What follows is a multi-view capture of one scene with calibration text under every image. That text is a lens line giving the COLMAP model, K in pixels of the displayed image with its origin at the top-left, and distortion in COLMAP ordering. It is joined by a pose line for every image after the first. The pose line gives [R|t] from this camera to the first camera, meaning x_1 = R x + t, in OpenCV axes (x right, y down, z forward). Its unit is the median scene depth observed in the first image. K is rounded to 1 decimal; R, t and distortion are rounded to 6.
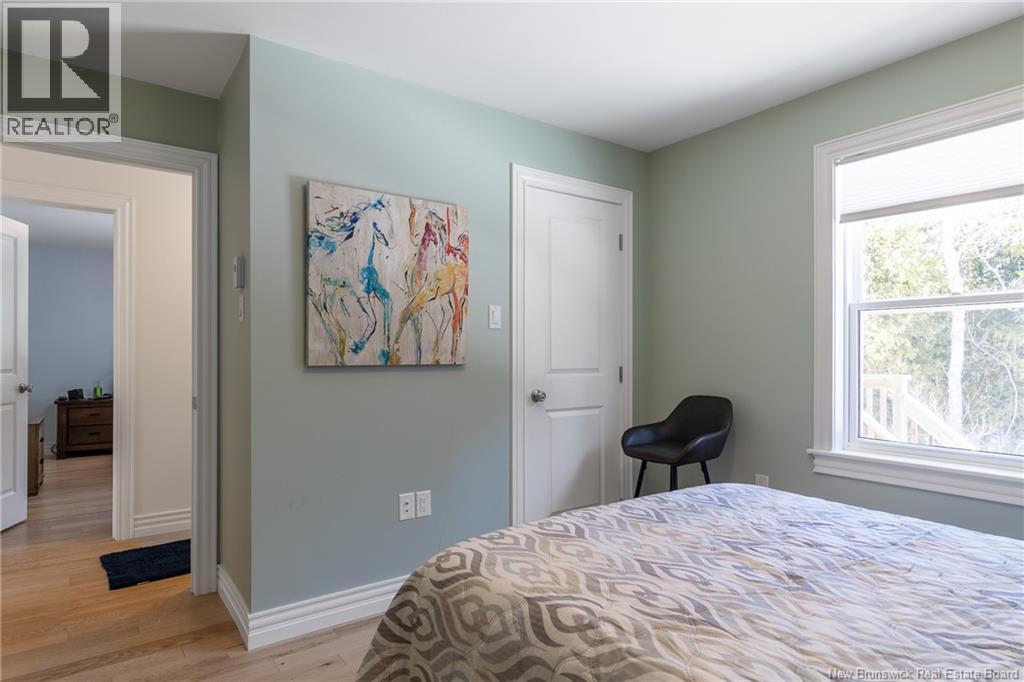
lens RADIAL K [[572.8, 0, 508.3], [0, 572.8, 330.8], [0, 0, 1]] dist [0.000858, -0.000118]
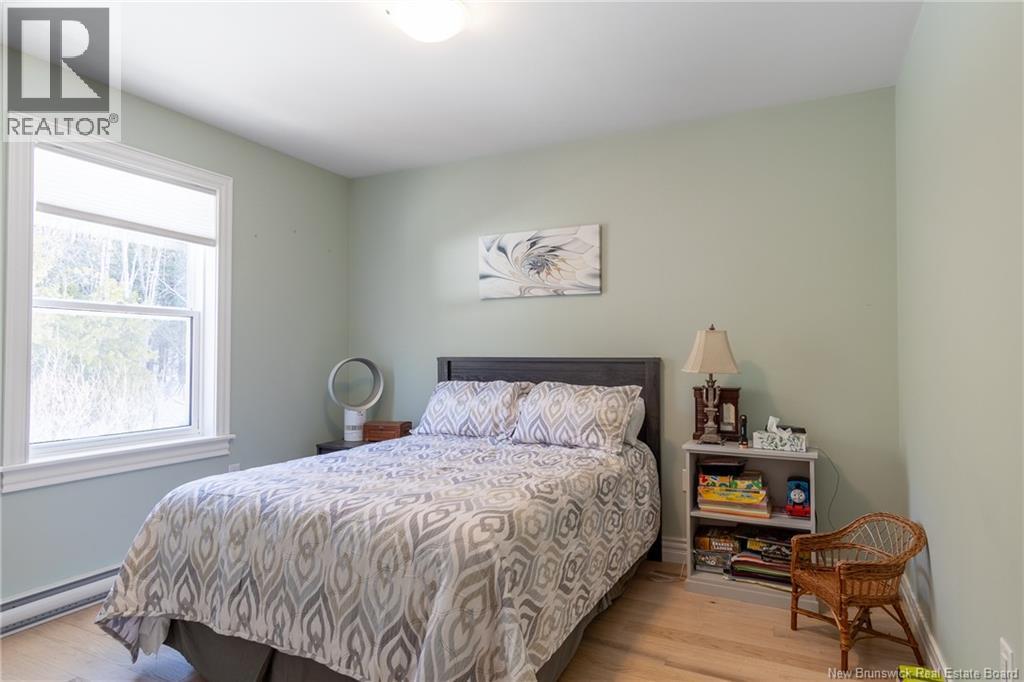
lens RADIAL K [[572.8, 0, 508.3], [0, 572.8, 330.8], [0, 0, 1]] dist [0.000858, -0.000118]
pose [[-0.444579, 0.038169, 0.894926, -1.221721], [-0.031888, 0.997784, -0.058397, 0.069534], [-0.895172, -0.054500, -0.442377, 1.543628]]
